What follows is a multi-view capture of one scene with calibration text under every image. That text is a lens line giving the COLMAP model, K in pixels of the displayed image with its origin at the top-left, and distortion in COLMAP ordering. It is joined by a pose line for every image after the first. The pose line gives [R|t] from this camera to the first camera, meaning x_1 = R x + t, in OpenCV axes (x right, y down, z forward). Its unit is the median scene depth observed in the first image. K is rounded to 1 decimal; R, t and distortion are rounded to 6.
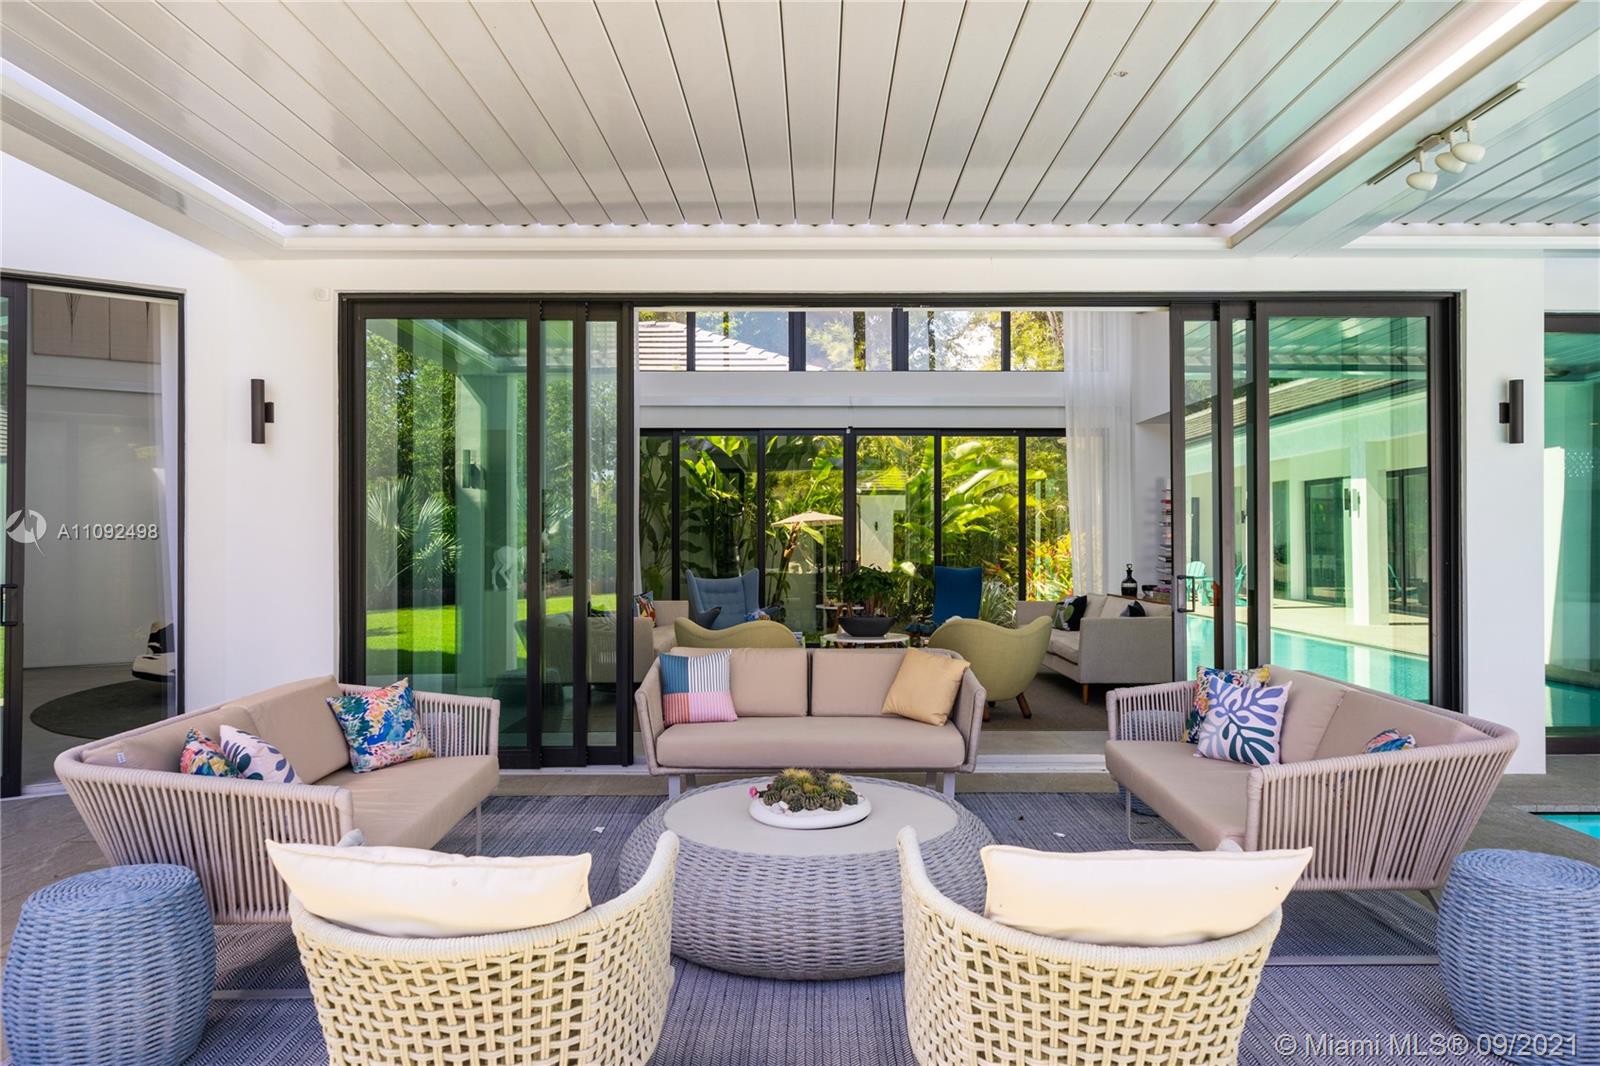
lens RADIAL K [[1025.4, 0, 800.0], [0, 1025.4, 533.0], [0, 0, 1]] dist [0.002361, -0.000035]
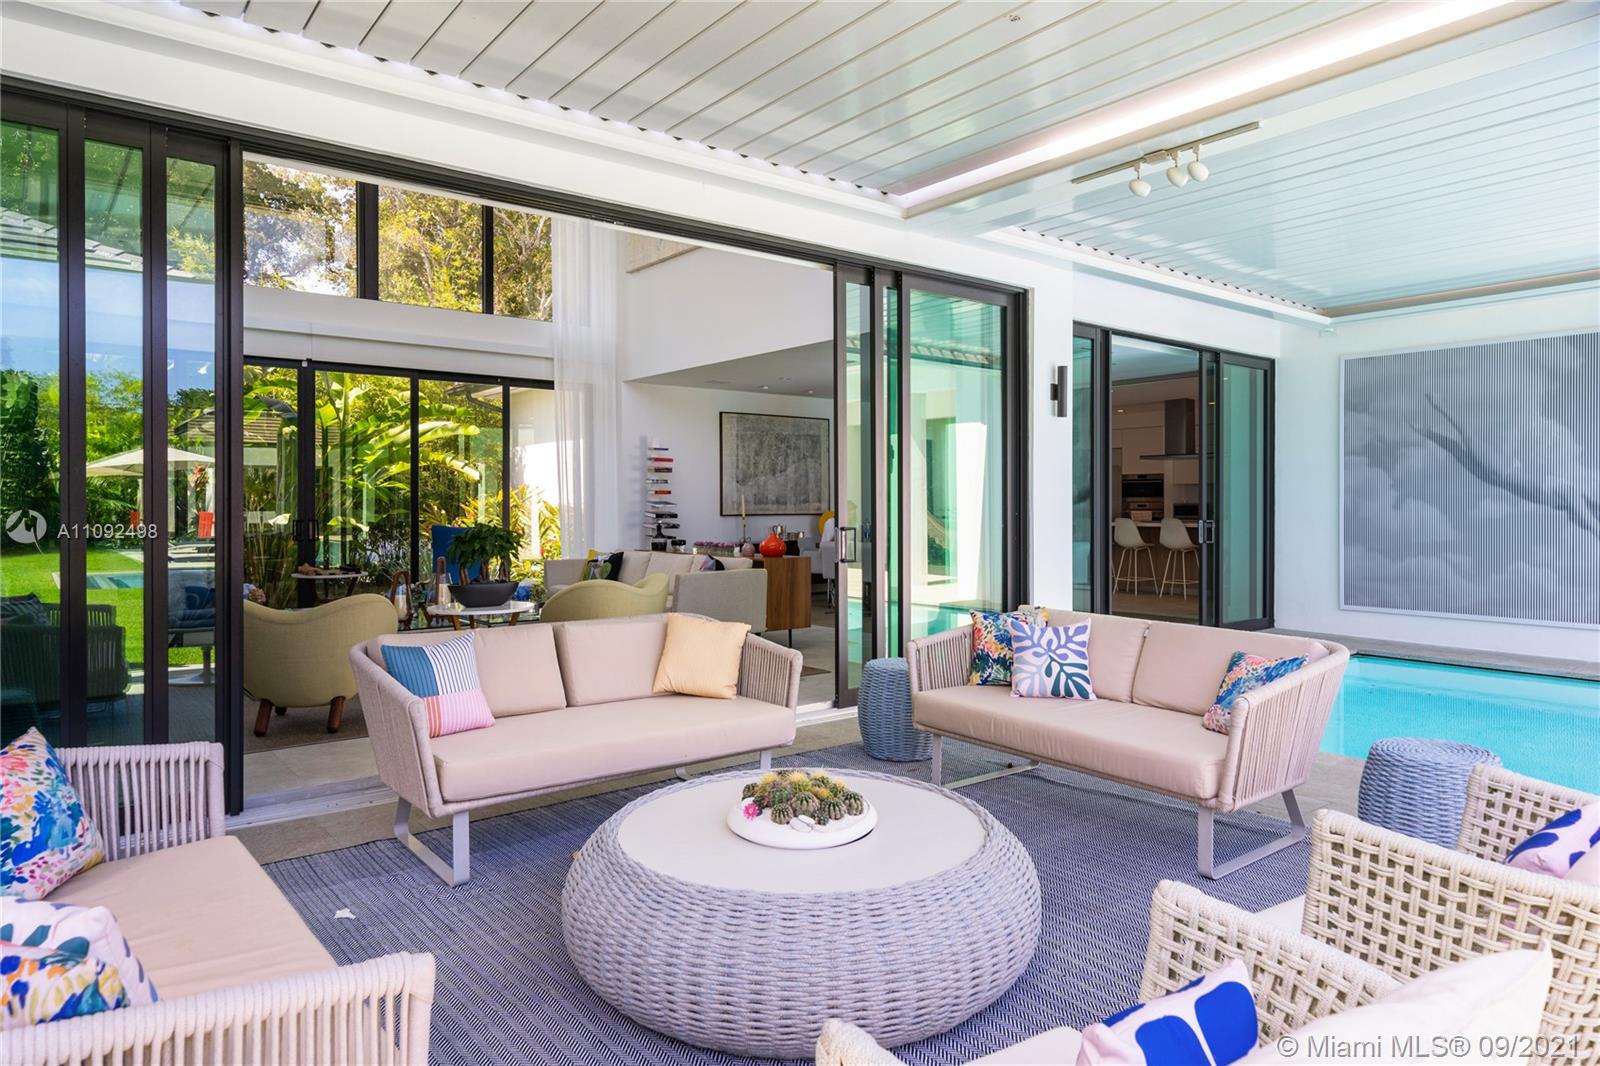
lens RADIAL K [[995.0, 0, 799.0], [0, 995.0, 507.8], [0, 0, 1]] dist [-0.000905, 0.000173]
pose [[0.781850, -0.001725, 0.623464, -0.409232], [-0.006968, 0.999910, 0.011505, 0.014900], [-0.623428, -0.013339, 0.781767, 0.341465]]
